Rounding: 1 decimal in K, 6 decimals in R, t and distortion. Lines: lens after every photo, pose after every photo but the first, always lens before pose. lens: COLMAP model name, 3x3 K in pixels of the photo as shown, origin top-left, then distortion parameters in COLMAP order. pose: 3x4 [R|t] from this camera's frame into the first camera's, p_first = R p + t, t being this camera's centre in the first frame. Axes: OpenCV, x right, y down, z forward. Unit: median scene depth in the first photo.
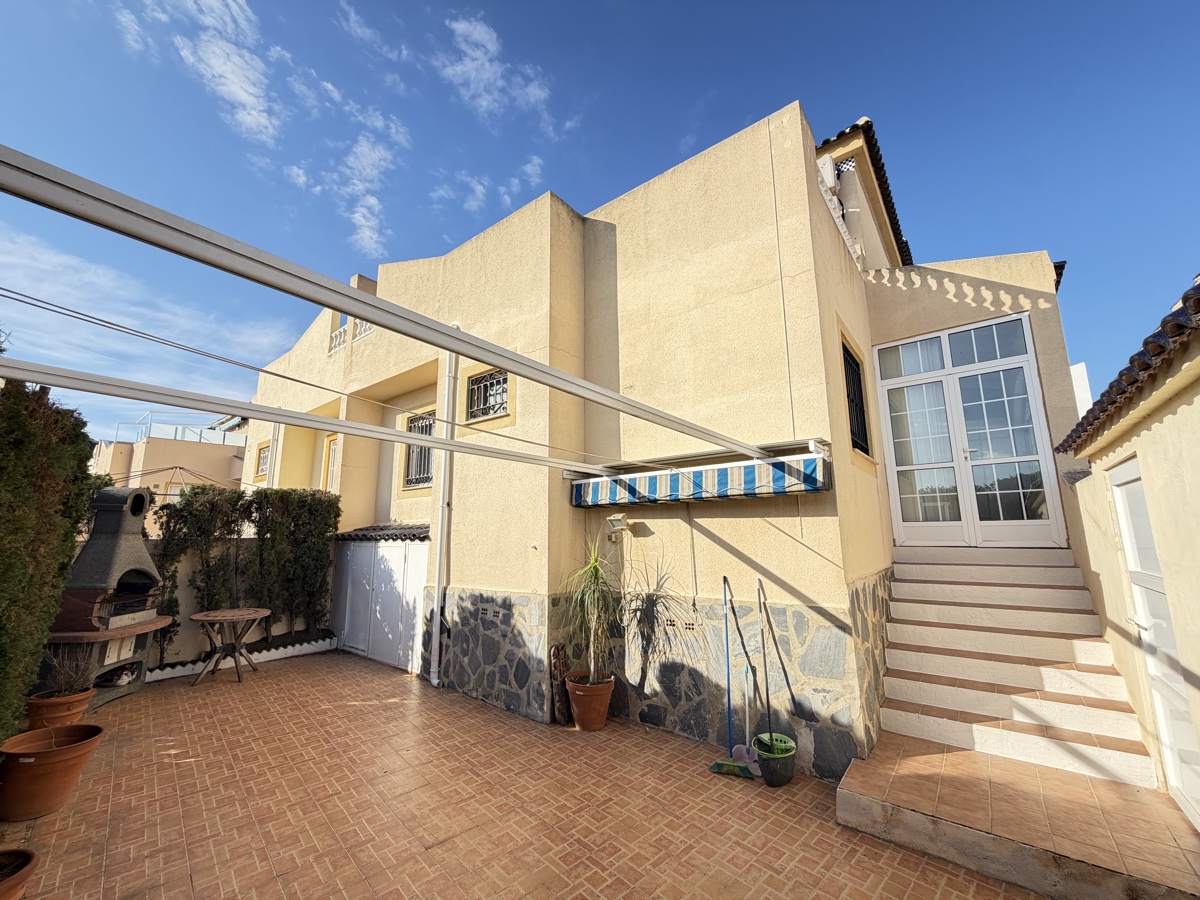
lens RADIAL K [[480.3, 0, 599.7], [0, 480.3, 449.0], [0, 0, 1]] dist [0.004407, -0.001248]
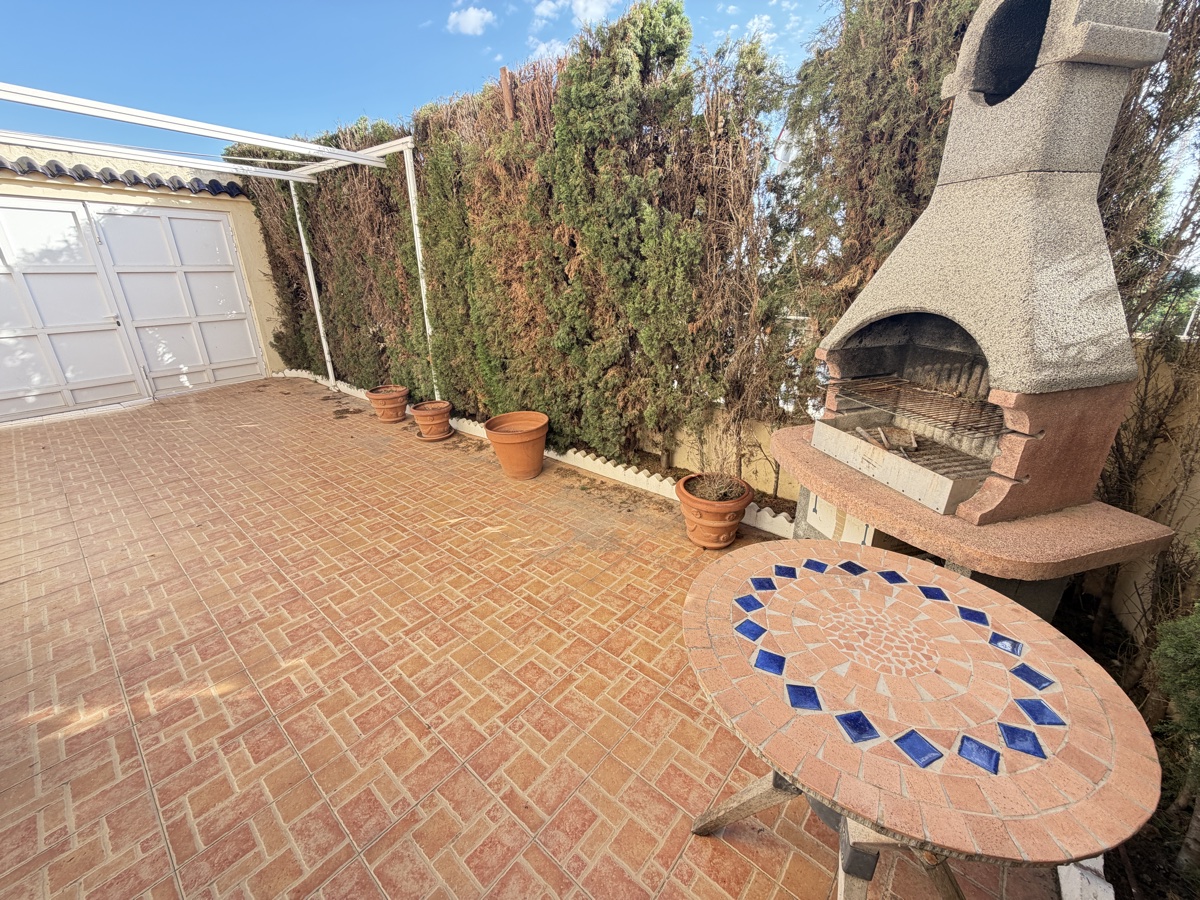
lens RADIAL K [[480.3, 0, 595.5], [0, 480.3, 452.1], [0, 0, 1]] dist [0.004407, -0.001248]
pose [[-0.995350, 0.035973, -0.089360, -0.756673], [0.017686, 0.980129, 0.197569, 0.280240], [0.094692, 0.195070, -0.976208, 1.326281]]
